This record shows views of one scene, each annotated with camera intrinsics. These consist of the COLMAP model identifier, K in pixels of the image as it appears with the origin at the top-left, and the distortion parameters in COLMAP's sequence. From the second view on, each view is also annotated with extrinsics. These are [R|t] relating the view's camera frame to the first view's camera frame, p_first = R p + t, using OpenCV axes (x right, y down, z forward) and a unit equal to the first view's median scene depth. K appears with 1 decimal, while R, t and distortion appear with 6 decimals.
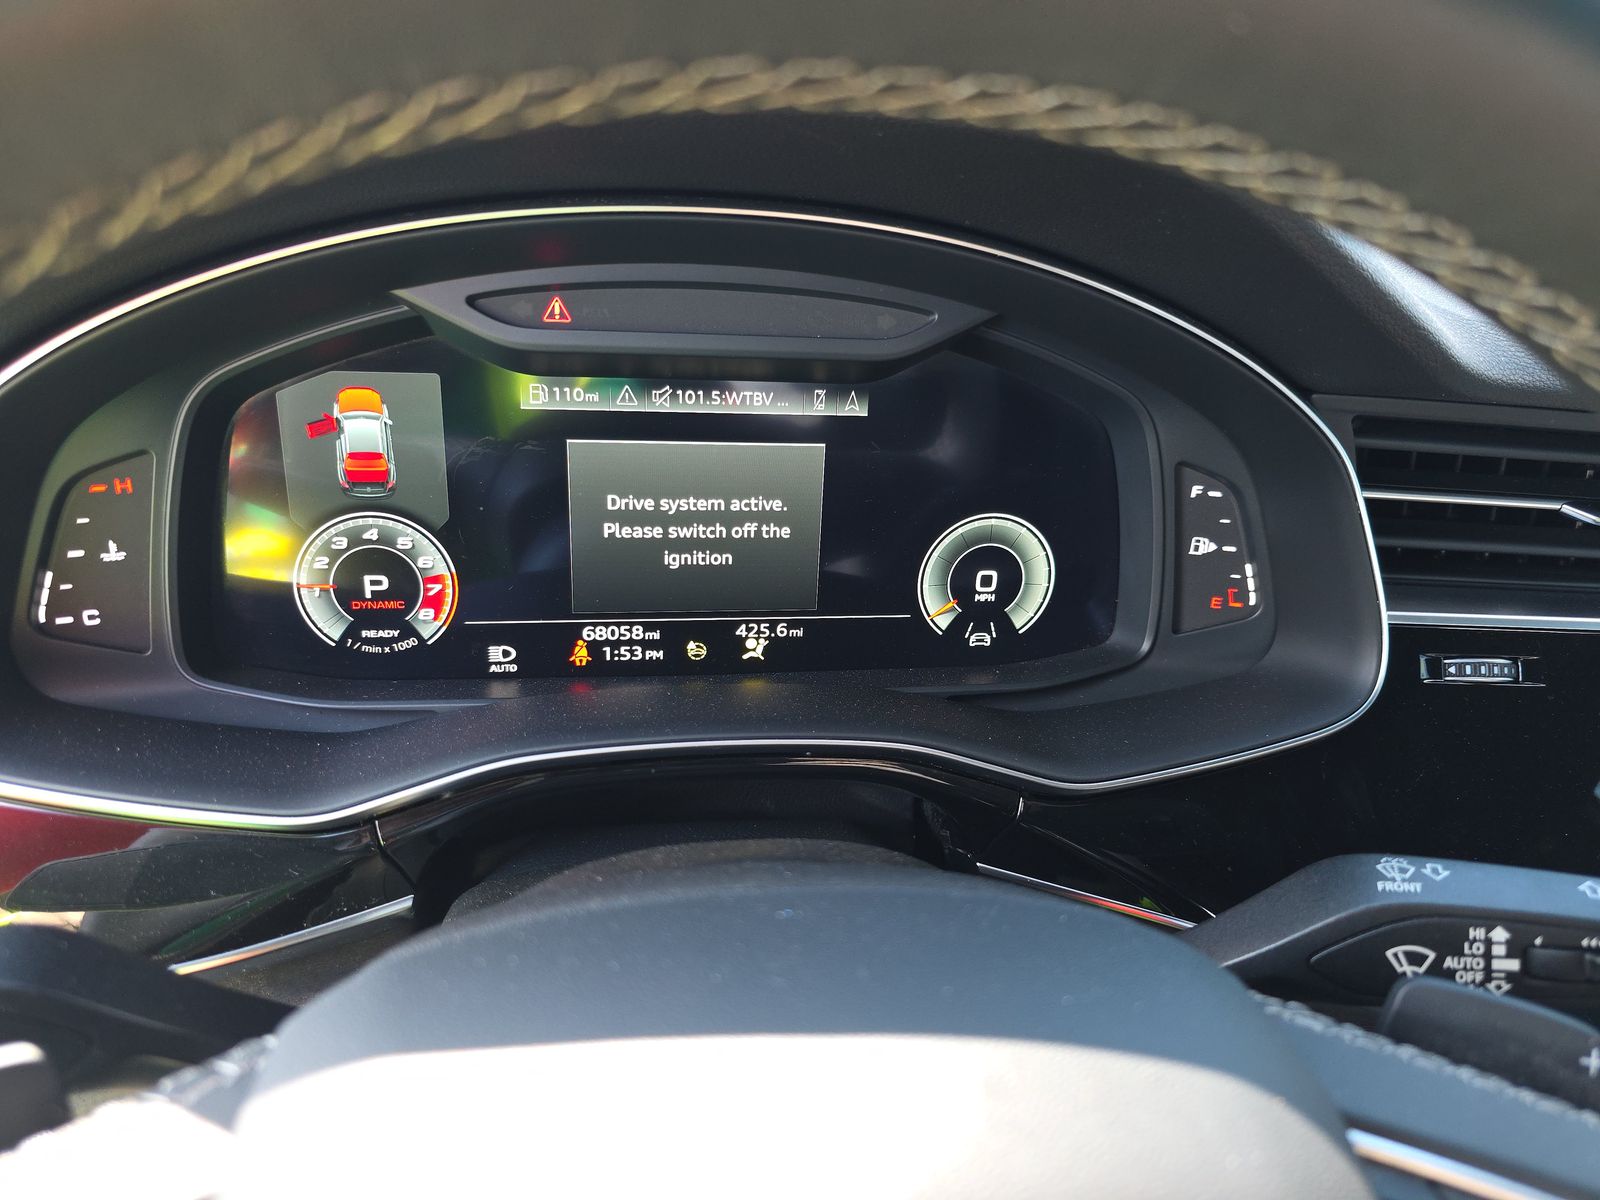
lens RADIAL K [[1092.1, 0, 825.5], [0, 1092.1, 609.5], [0, 0, 1]] dist [0.002949, -0.028912]
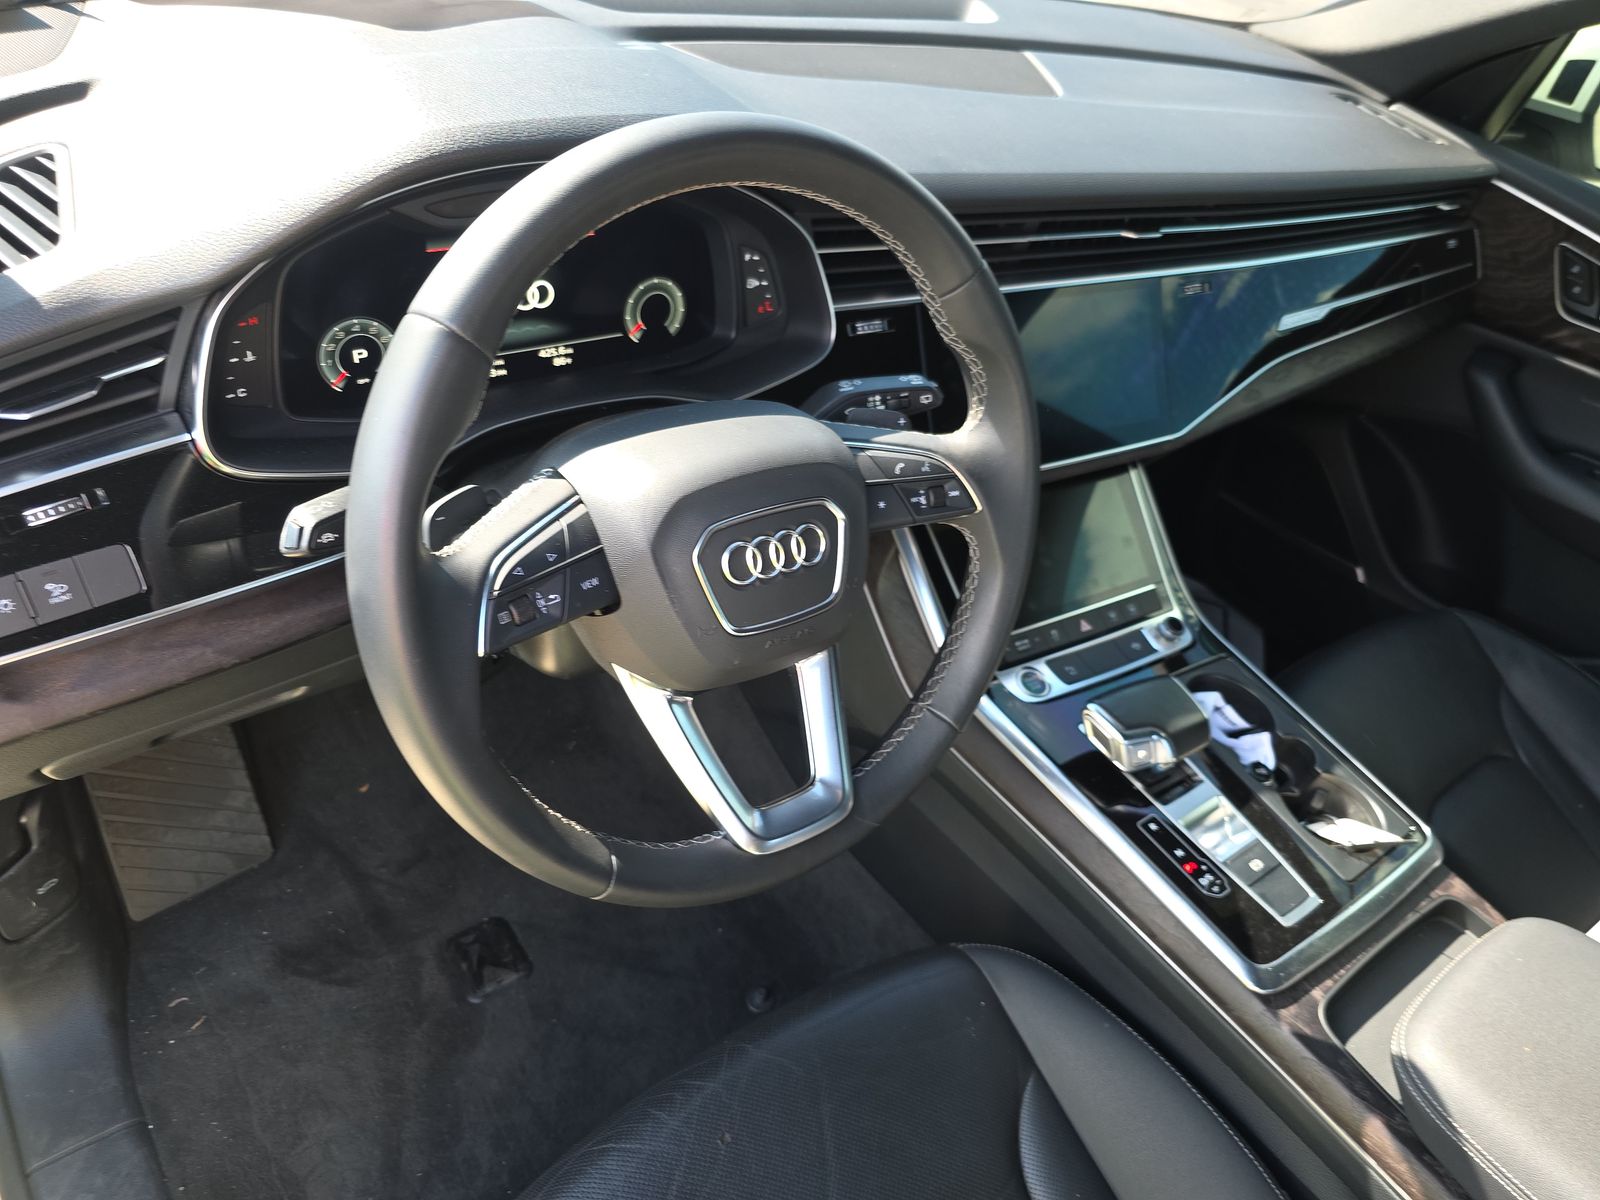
lens RADIAL K [[1092.1, 0, 825.5], [0, 1092.1, 609.5], [0, 0, 1]] dist [0.002949, -0.028912]
pose [[0.876128, -0.236047, 0.420335, -0.592820], [0.113380, 0.948359, 0.296243, -0.071675], [-0.468556, -0.211889, 0.857647, -1.056393]]
